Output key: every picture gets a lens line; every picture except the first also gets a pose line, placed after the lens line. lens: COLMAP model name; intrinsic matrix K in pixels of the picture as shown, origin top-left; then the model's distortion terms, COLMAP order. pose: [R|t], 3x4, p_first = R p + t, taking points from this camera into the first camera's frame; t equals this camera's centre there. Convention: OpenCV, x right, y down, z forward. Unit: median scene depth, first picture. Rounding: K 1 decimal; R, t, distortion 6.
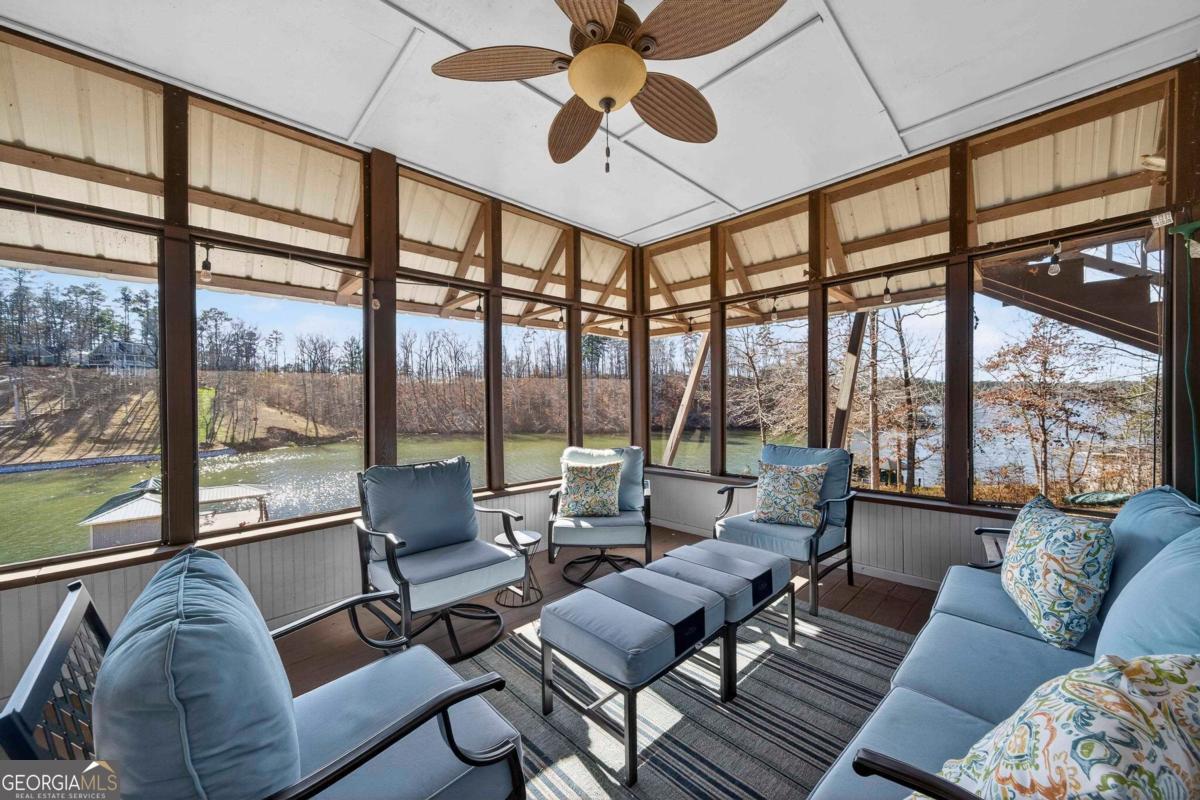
lens RADIAL K [[439.2, 0, 592.8], [0, 439.2, 405.7], [0, 0, 1]] dist [0.001613, 0.000609]
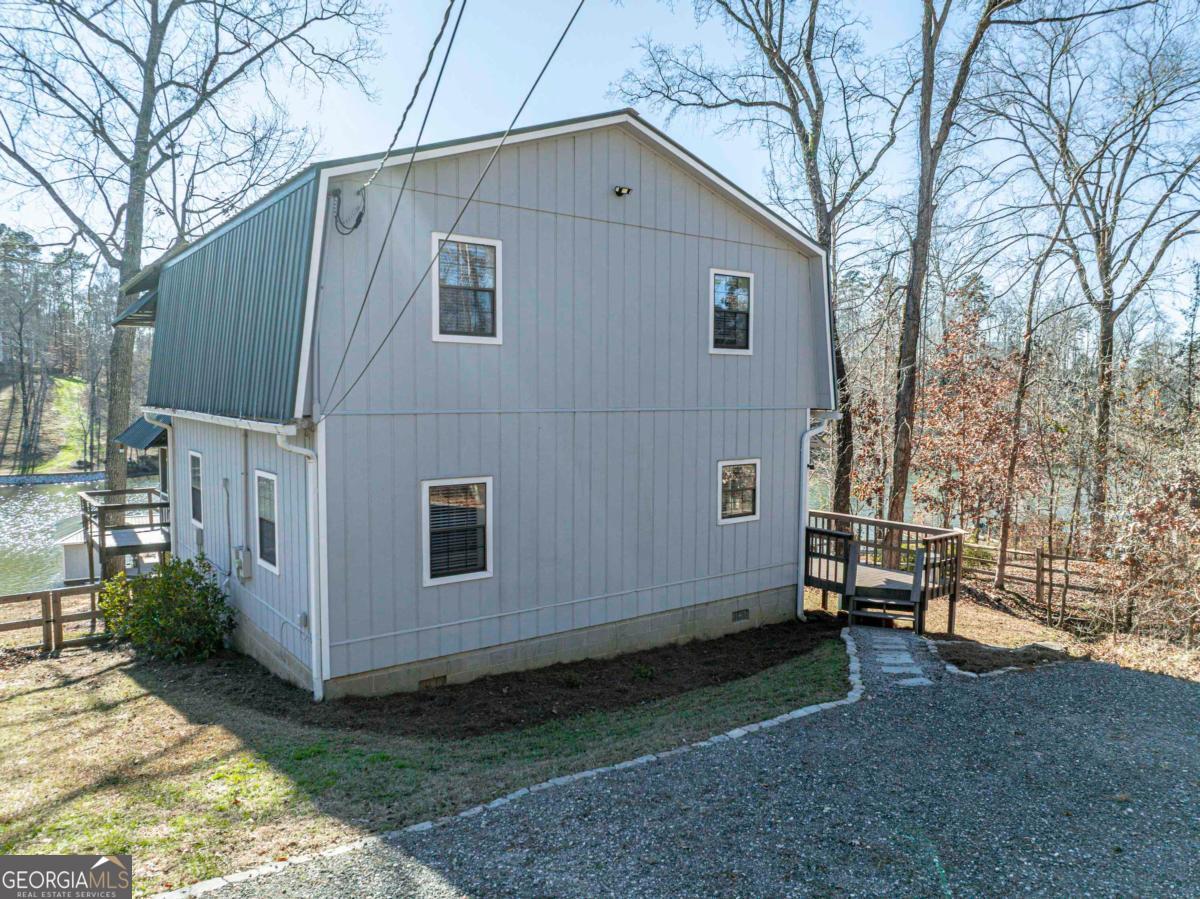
lens RADIAL K [[850.2, 0, 607.0], [0, 850.2, 442.1], [0, 0, 1]] dist [-0.029807, -0.007151]
pose [[0.993782, 0.021765, -0.109198, 0.091259], [-0.016611, 0.998714, 0.047891, -0.022823], [0.110100, -0.045779, 0.992866, -0.227518]]
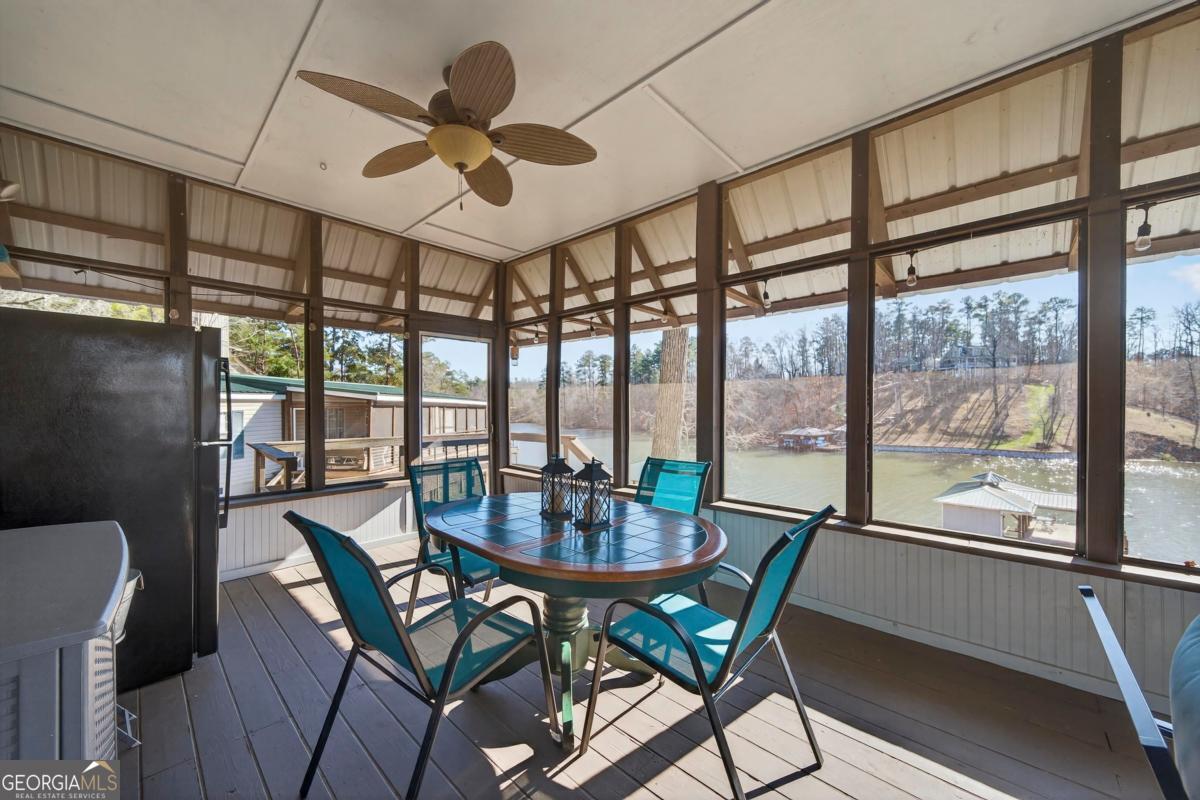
lens RADIAL K [[439.2, 0, 599.0], [0, 439.2, 406.7], [0, 0, 1]] dist [0.001613, 0.000609]
pose [[0.061485, 0.015751, -0.997984, -0.002835], [-0.009107, 0.999843, 0.015219, 0.000051], [0.998066, 0.008153, 0.061619, -0.001076]]
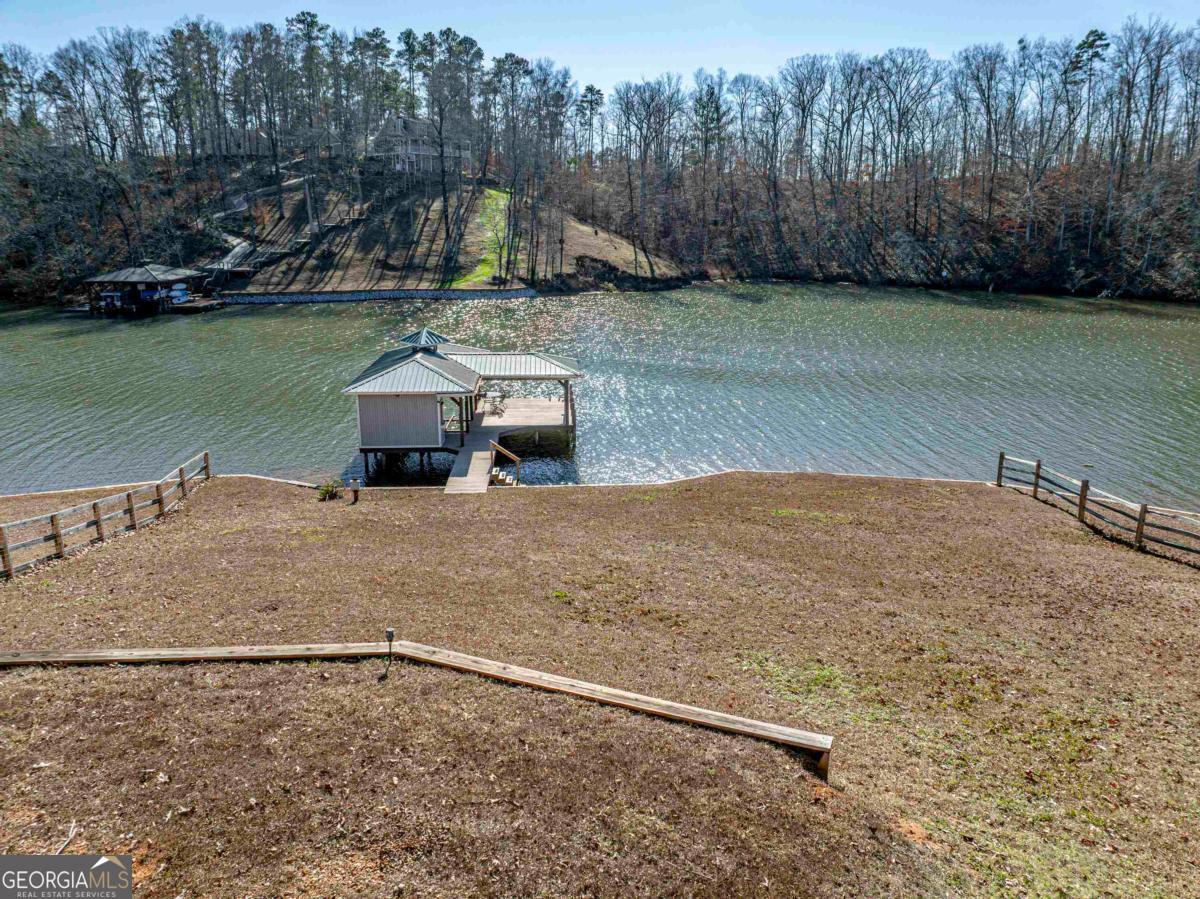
lens RADIAL K [[850.2, 0, 590.8], [0, 850.2, 452.8], [0, 0, 1]] dist [-0.029807, -0.007151]
pose [[0.812953, 0.170681, -0.556755, -0.039723], [-0.023244, 0.964831, 0.261842, 0.005076], [0.581865, -0.199924, 0.788329, 0.052312]]
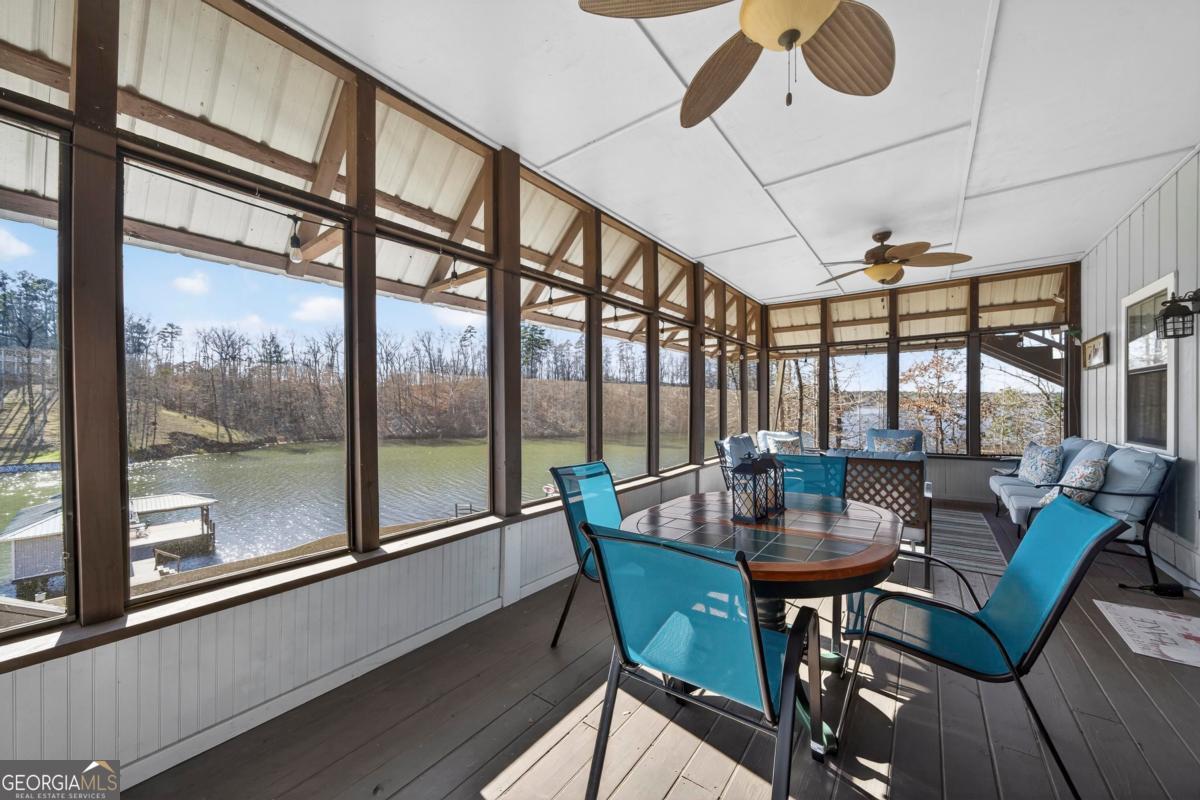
lens RADIAL K [[439.2, 0, 594.4], [0, 439.2, 407.3], [0, 0, 1]] dist [0.001613, 0.000609]
pose [[0.988034, 0.006422, 0.154100, -0.029483], [-0.005260, 0.999955, -0.007943, 0.000578], [-0.154144, 0.007038, 0.988023, -0.017731]]
